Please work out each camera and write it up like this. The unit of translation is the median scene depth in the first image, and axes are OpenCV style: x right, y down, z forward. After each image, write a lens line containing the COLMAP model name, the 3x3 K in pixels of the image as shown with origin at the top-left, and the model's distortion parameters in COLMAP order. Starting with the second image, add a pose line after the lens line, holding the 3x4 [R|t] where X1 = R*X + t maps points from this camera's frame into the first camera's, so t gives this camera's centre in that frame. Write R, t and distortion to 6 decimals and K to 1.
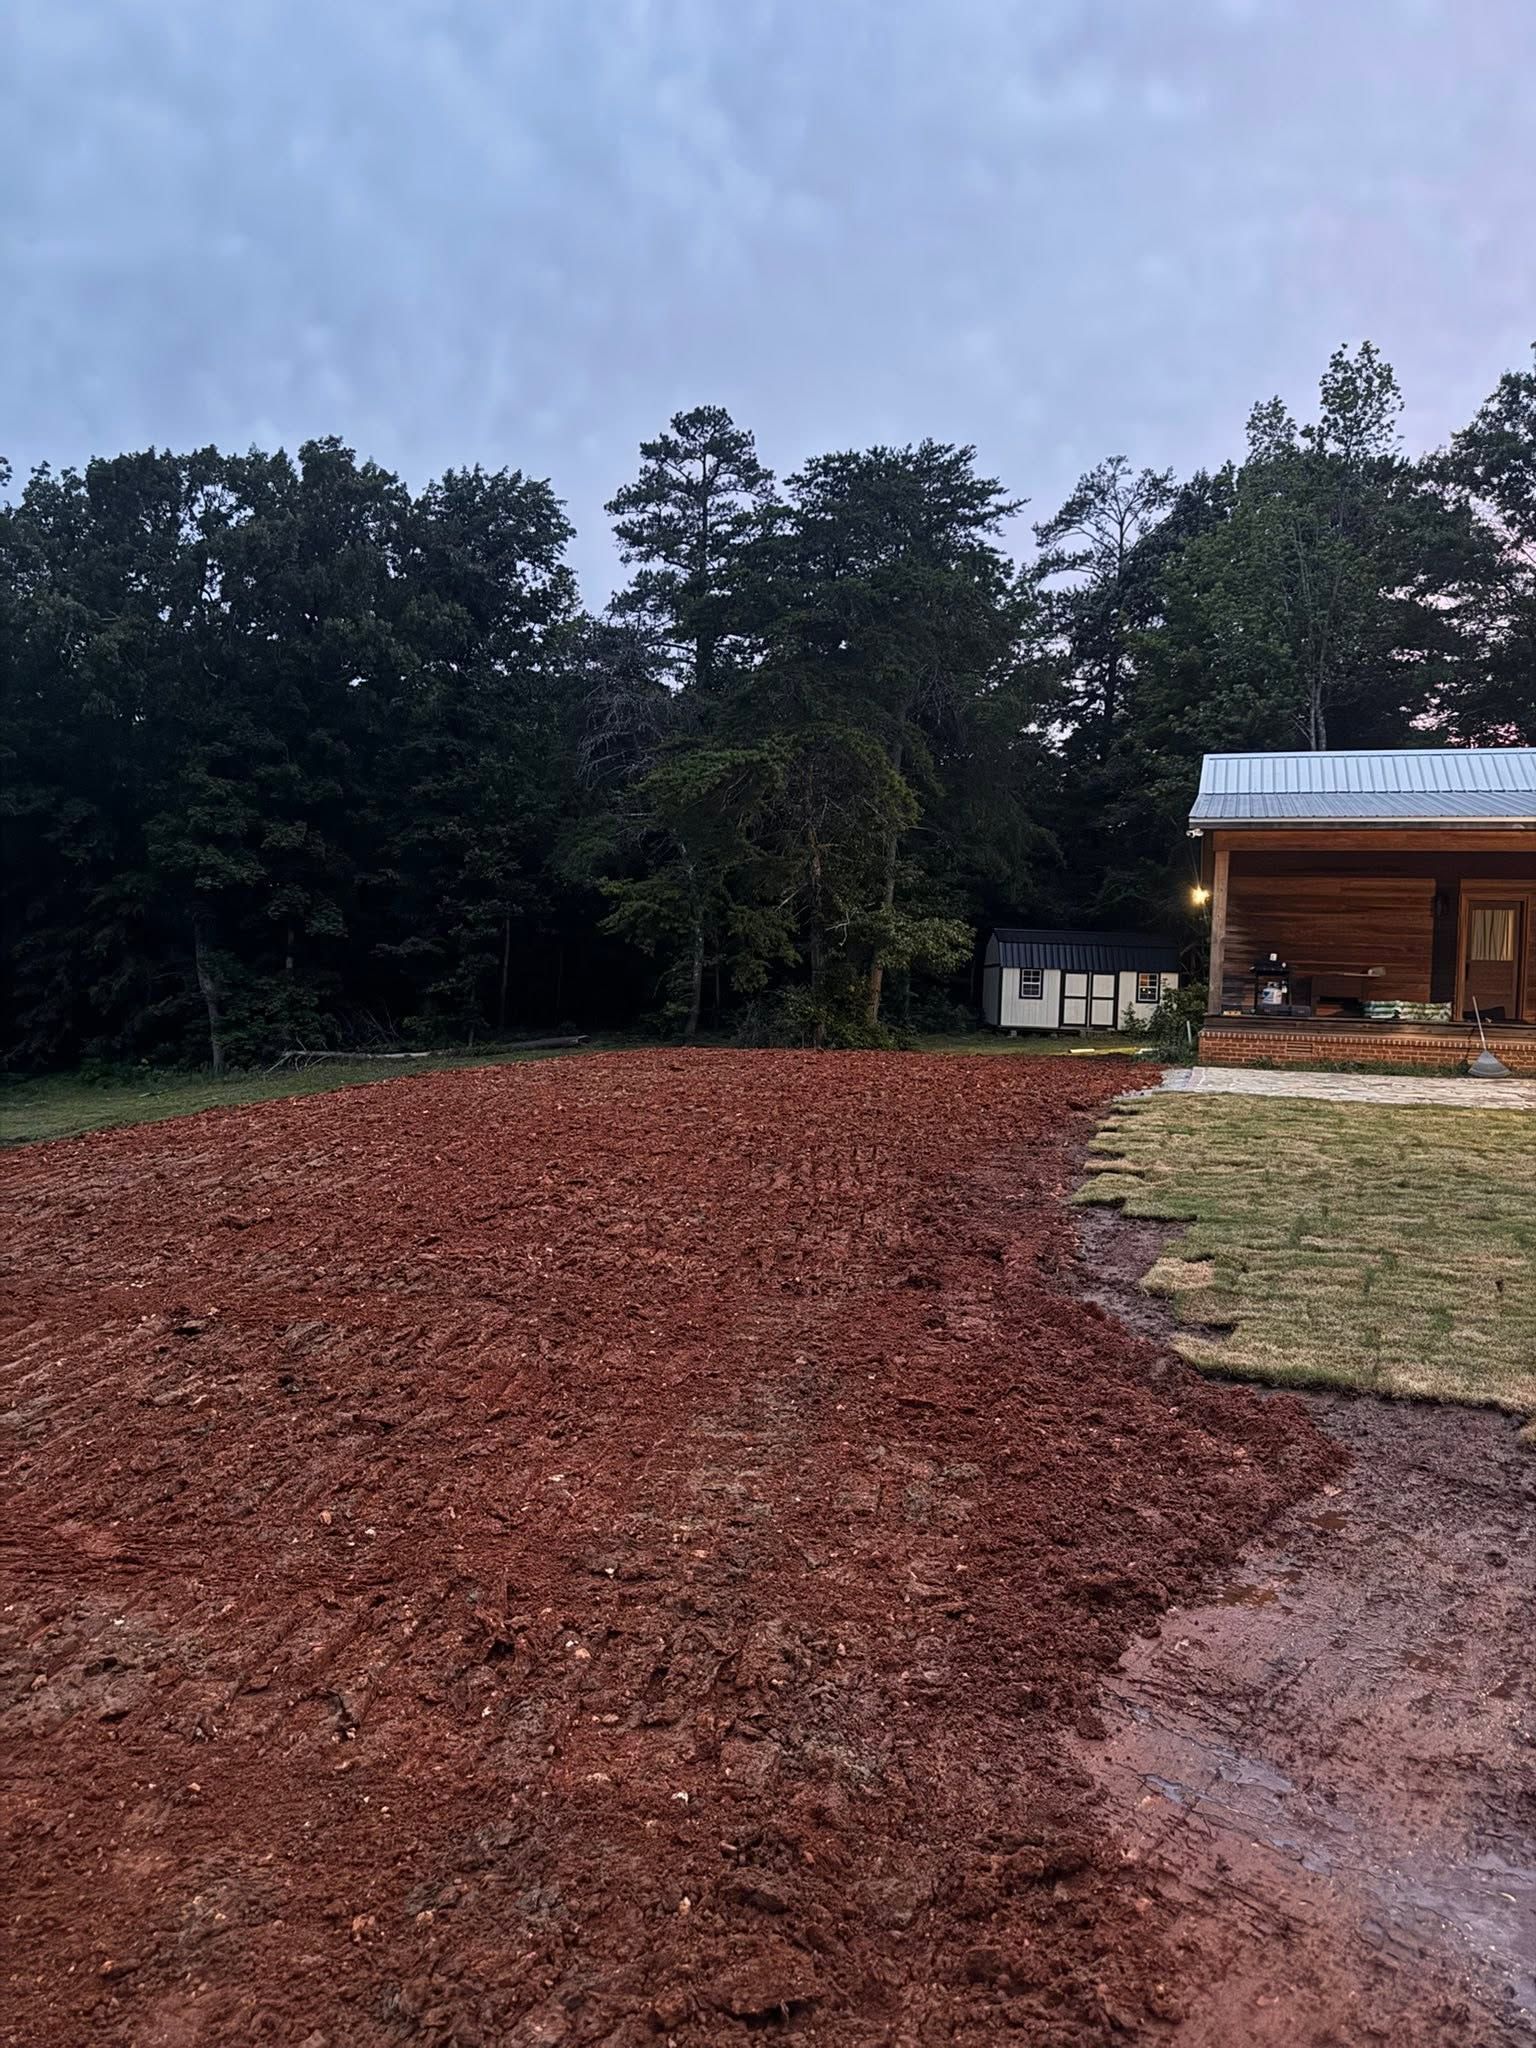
lens RADIAL K [[1582.8, 0, 761.5], [0, 1582.8, 1005.2], [0, 0, 1]] dist [0.202669, -0.318053]
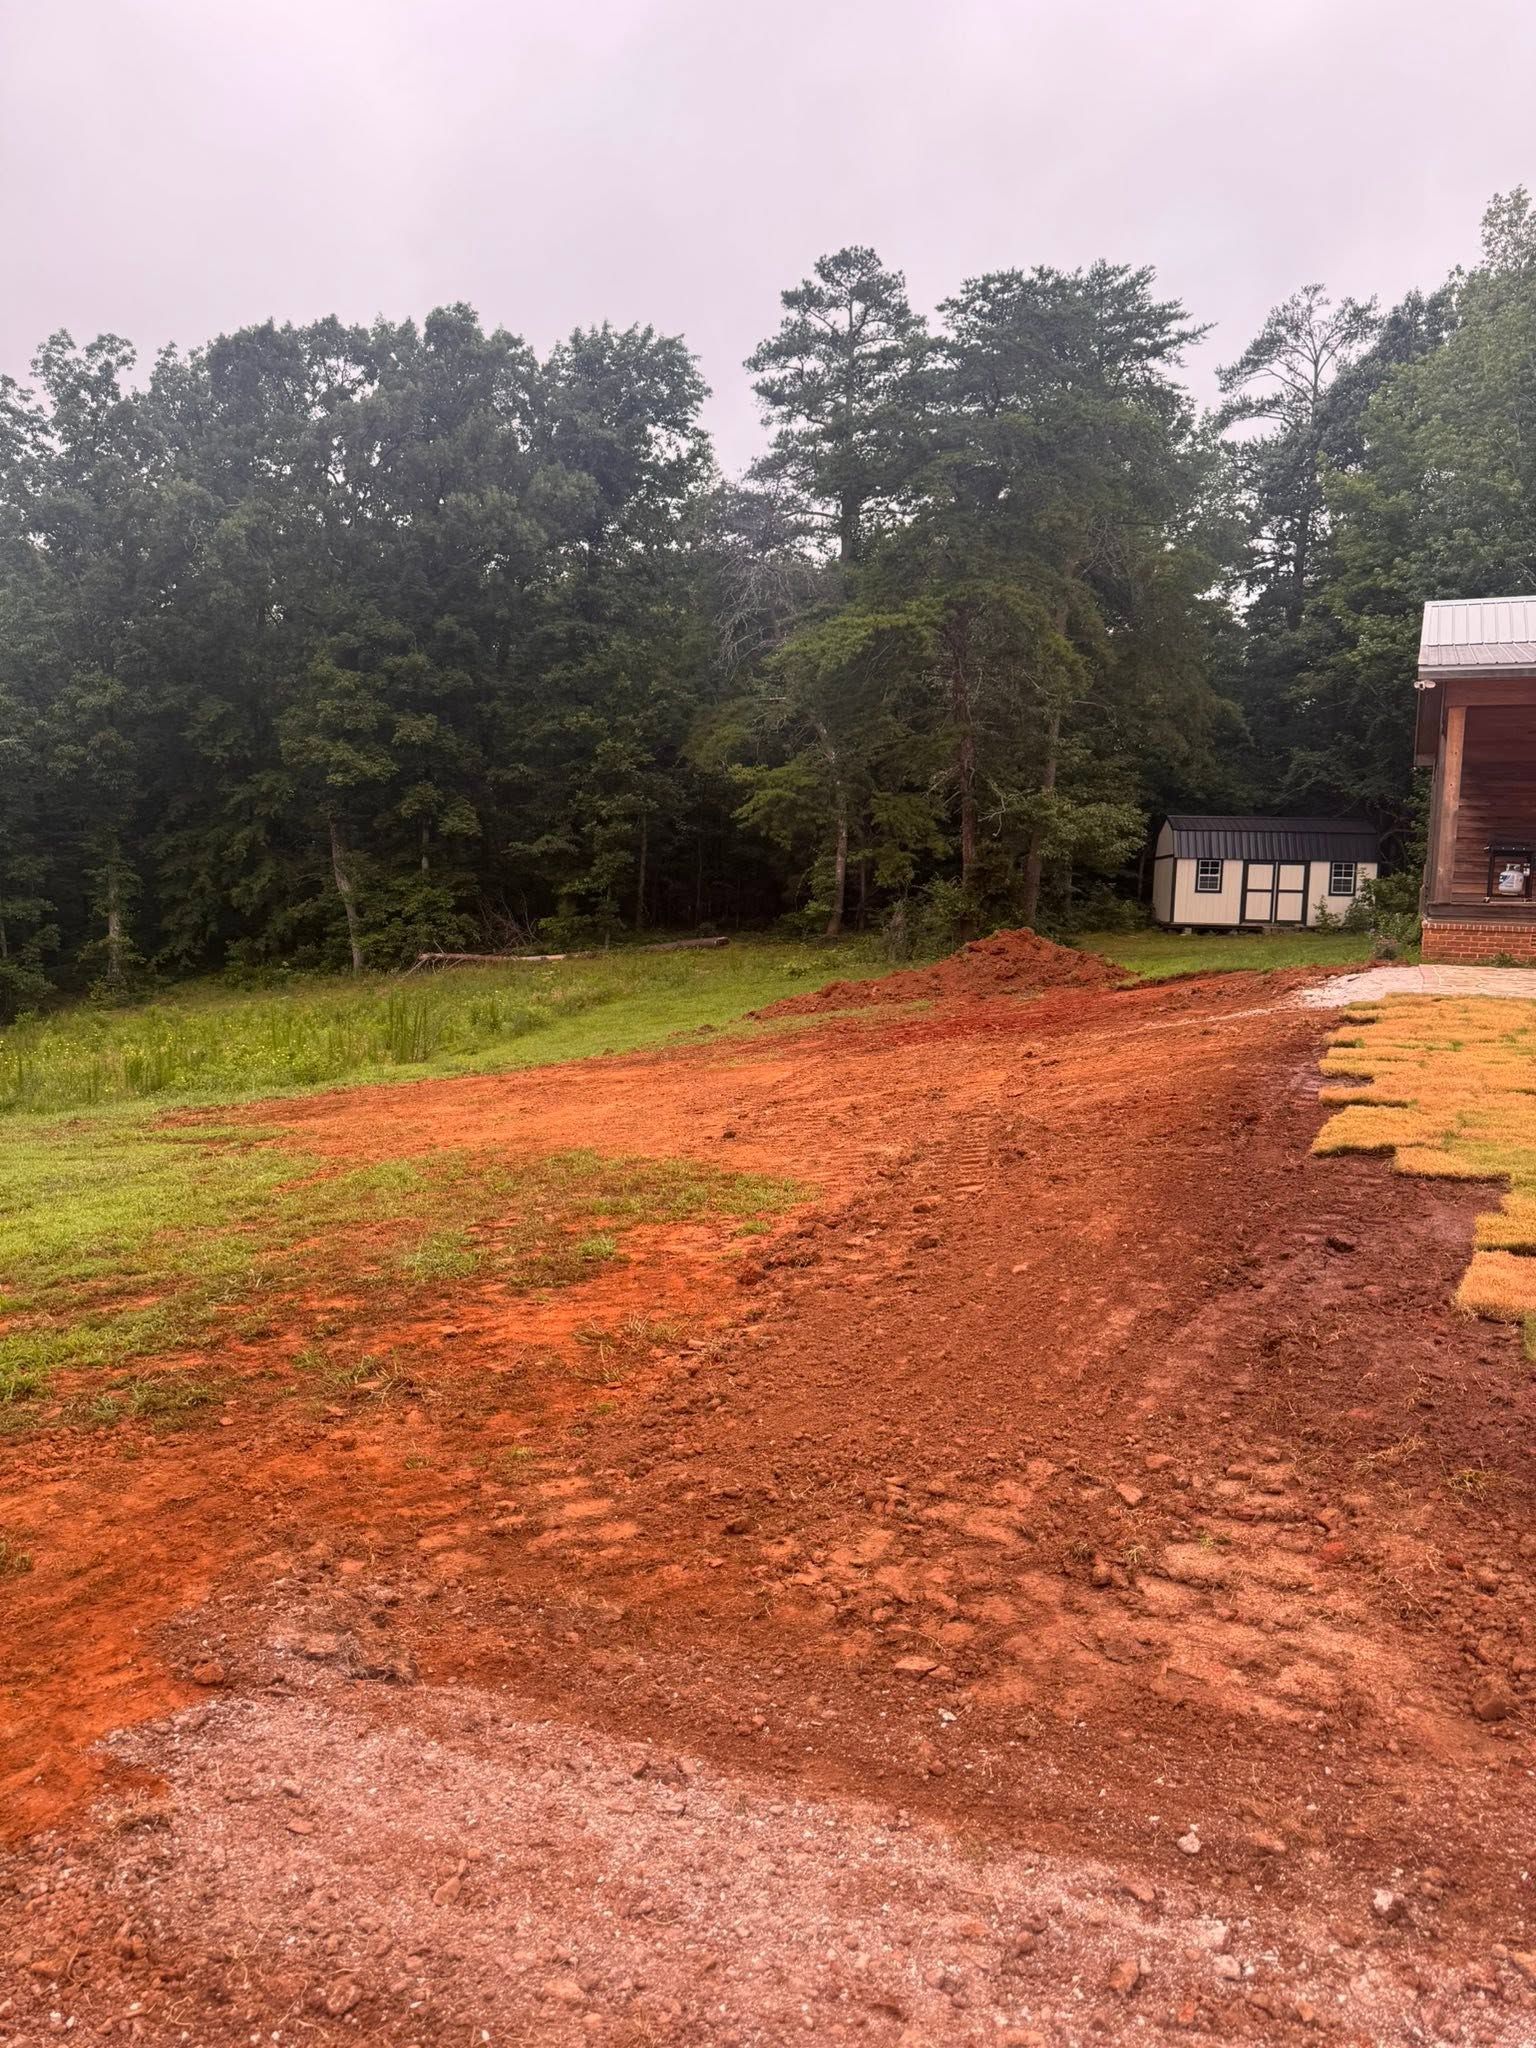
lens RADIAL K [[1582.8, 0, 761.5], [0, 1582.8, 1005.2], [0, 0, 1]] dist [0.202669, -0.318053]
pose [[0.995243, -0.001229, -0.097415, 0.003845], [0.007152, 0.998144, 0.060475, 0.002725], [0.097159, -0.060884, 0.993405, 0.055178]]
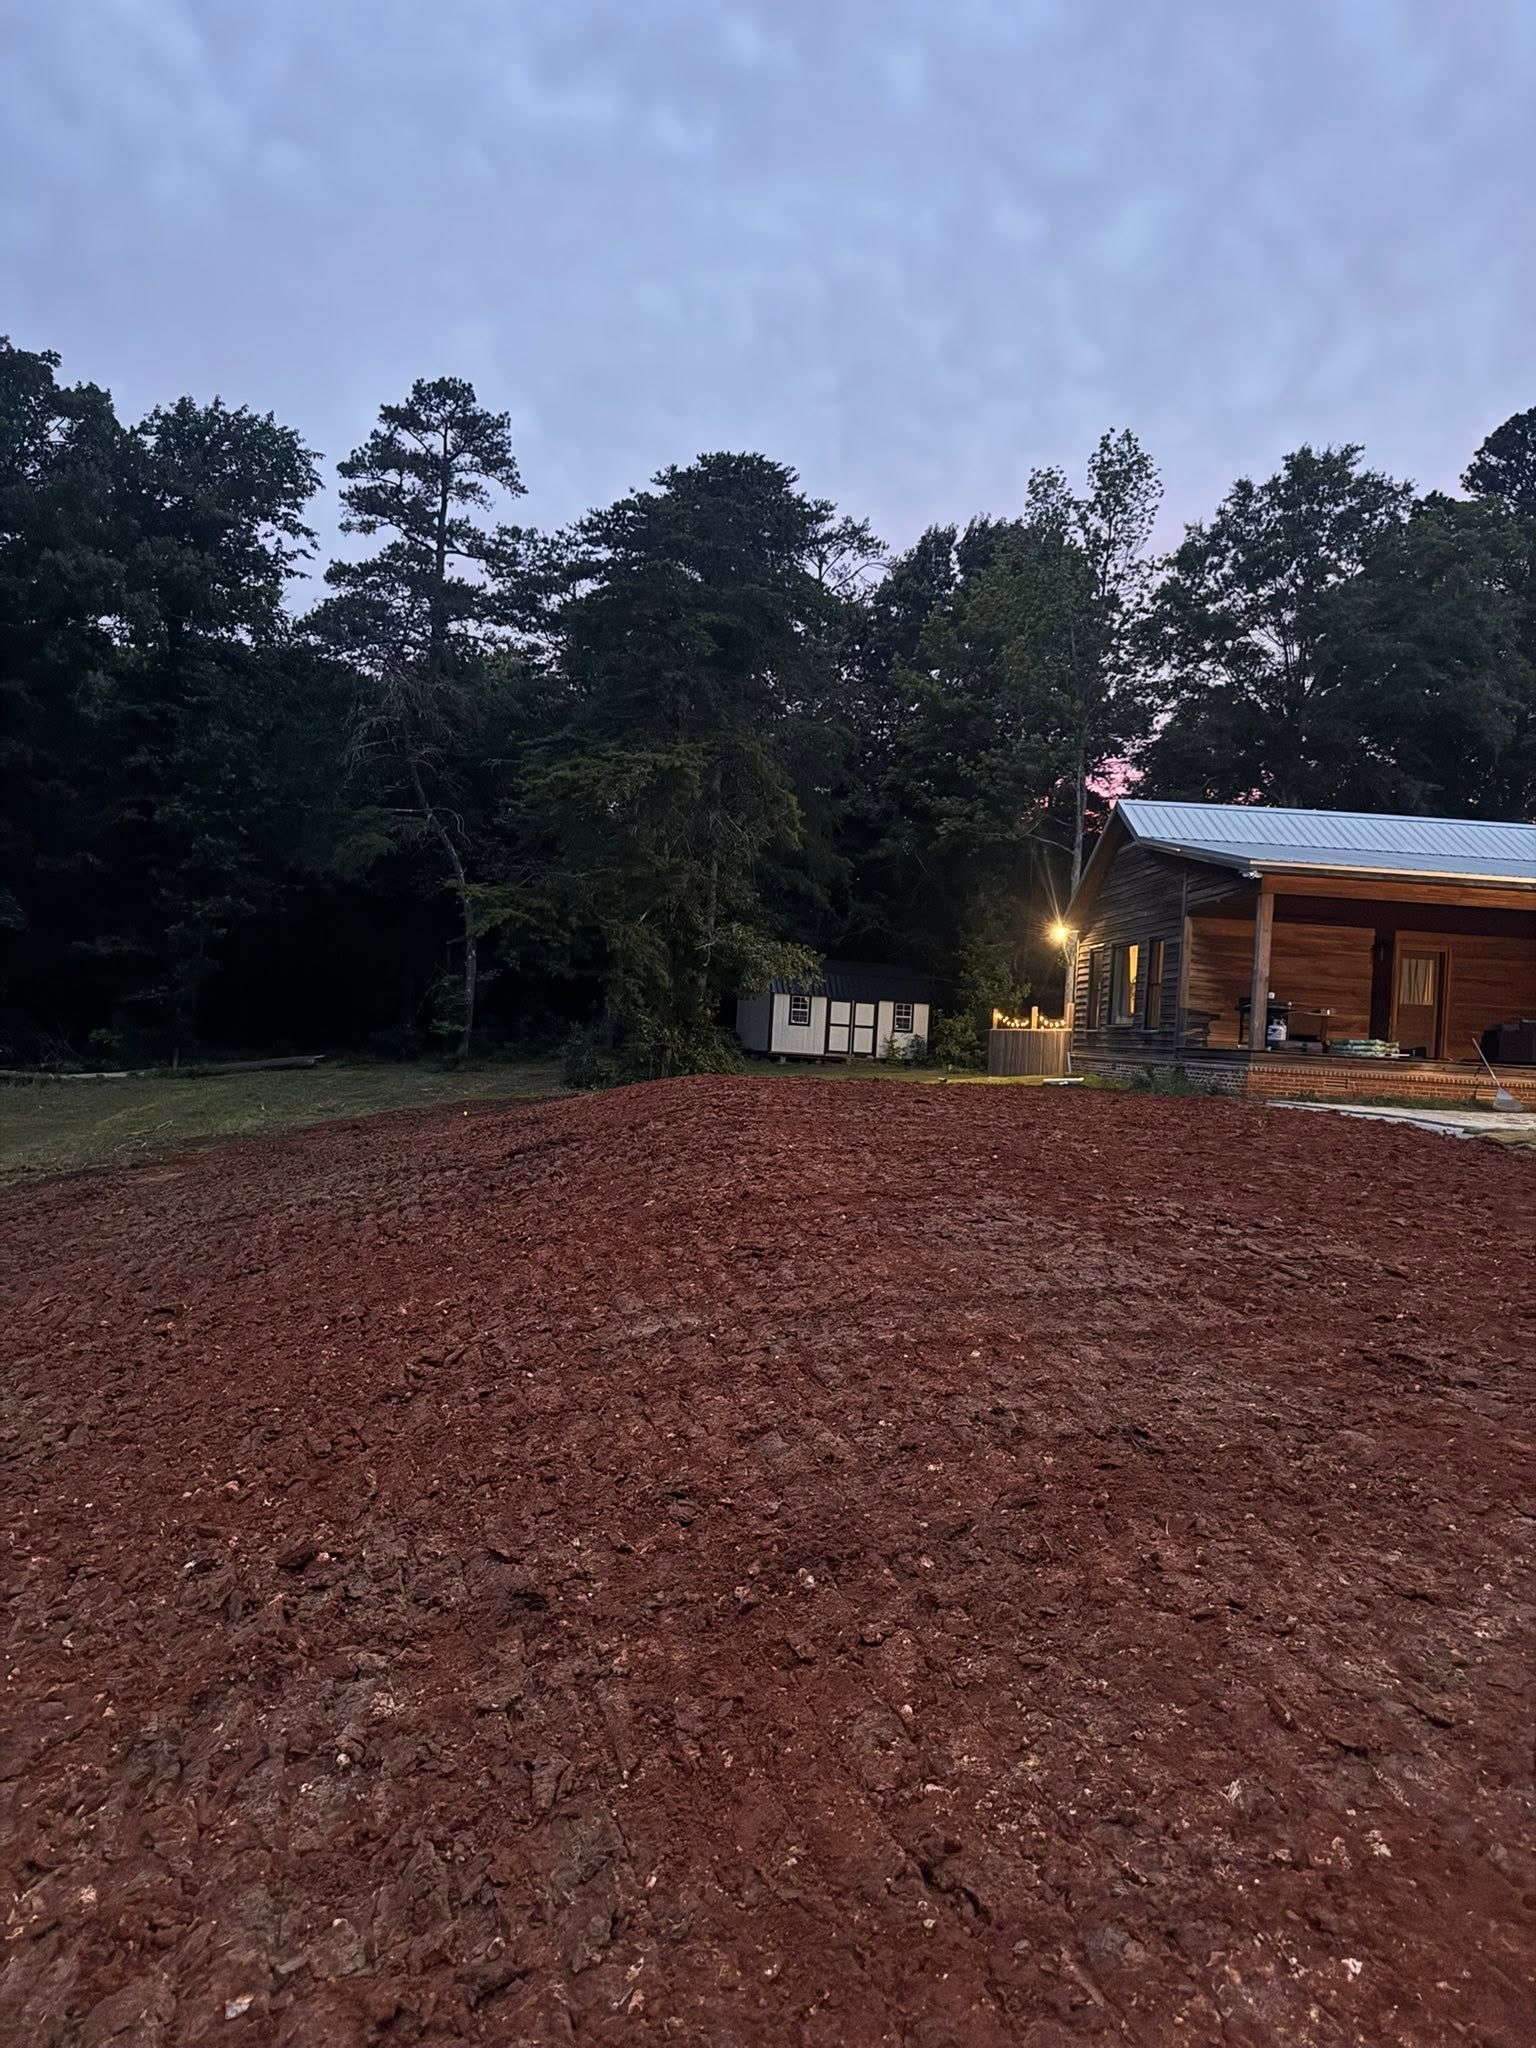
lens RADIAL K [[1582.8, 0, 761.5], [0, 1582.8, 1005.2], [0, 0, 1]] dist [0.202669, -0.318053]
pose [[0.930575, 0.028182, 0.365015, -0.210551], [-0.023132, 0.999567, -0.018202, 0.001904], [-0.365369, 0.008495, 0.930824, 0.076586]]
